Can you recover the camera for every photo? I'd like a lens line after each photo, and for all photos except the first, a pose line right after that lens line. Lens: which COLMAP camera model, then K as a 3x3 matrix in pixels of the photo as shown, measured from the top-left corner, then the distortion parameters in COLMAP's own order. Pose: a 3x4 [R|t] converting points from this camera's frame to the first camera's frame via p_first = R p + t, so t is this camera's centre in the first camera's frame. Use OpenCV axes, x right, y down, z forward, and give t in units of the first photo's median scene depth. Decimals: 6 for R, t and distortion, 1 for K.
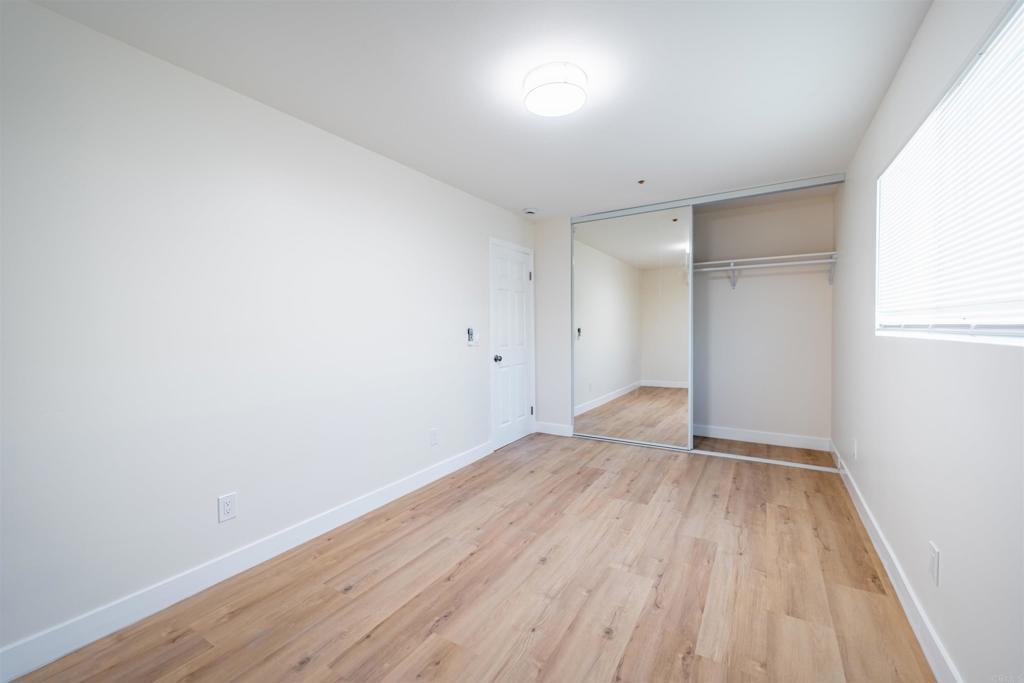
lens RADIAL K [[407.3, 0, 514.7], [0, 407.3, 339.9], [0, 0, 1]] dist [0.010513, -0.000200]
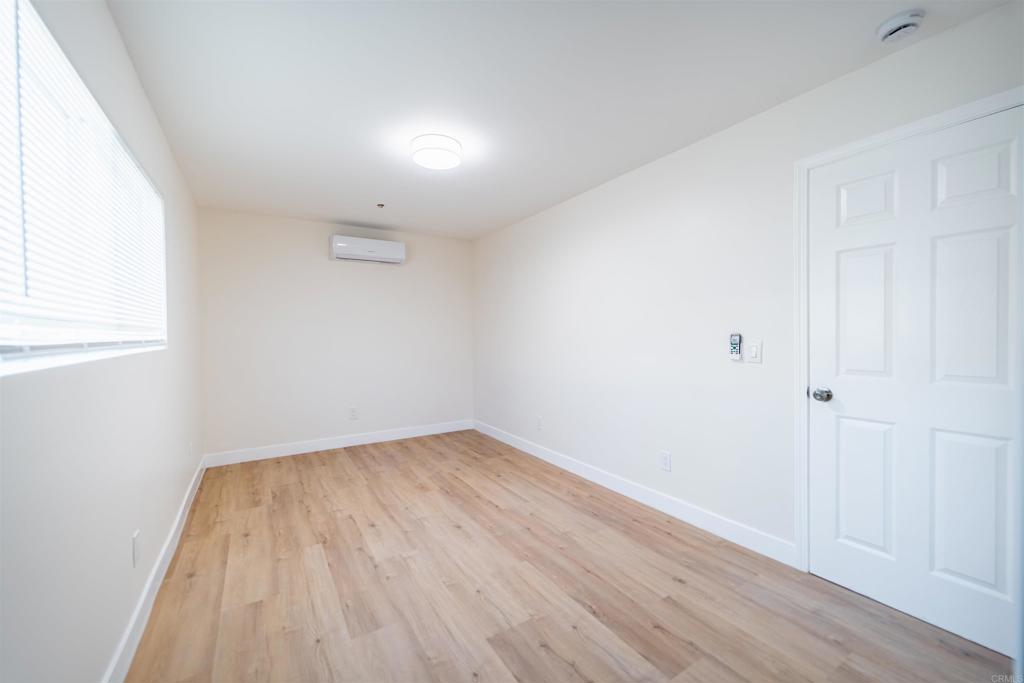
lens RADIAL K [[407.3, 0, 514.8], [0, 407.3, 339.3], [0, 0, 1]] dist [0.010513, -0.000200]
pose [[-0.441413, 0.026623, -0.896909, 1.032135], [-0.012937, 0.999267, 0.036028, -0.063781], [0.897211, 0.027507, -0.440745, 1.606979]]
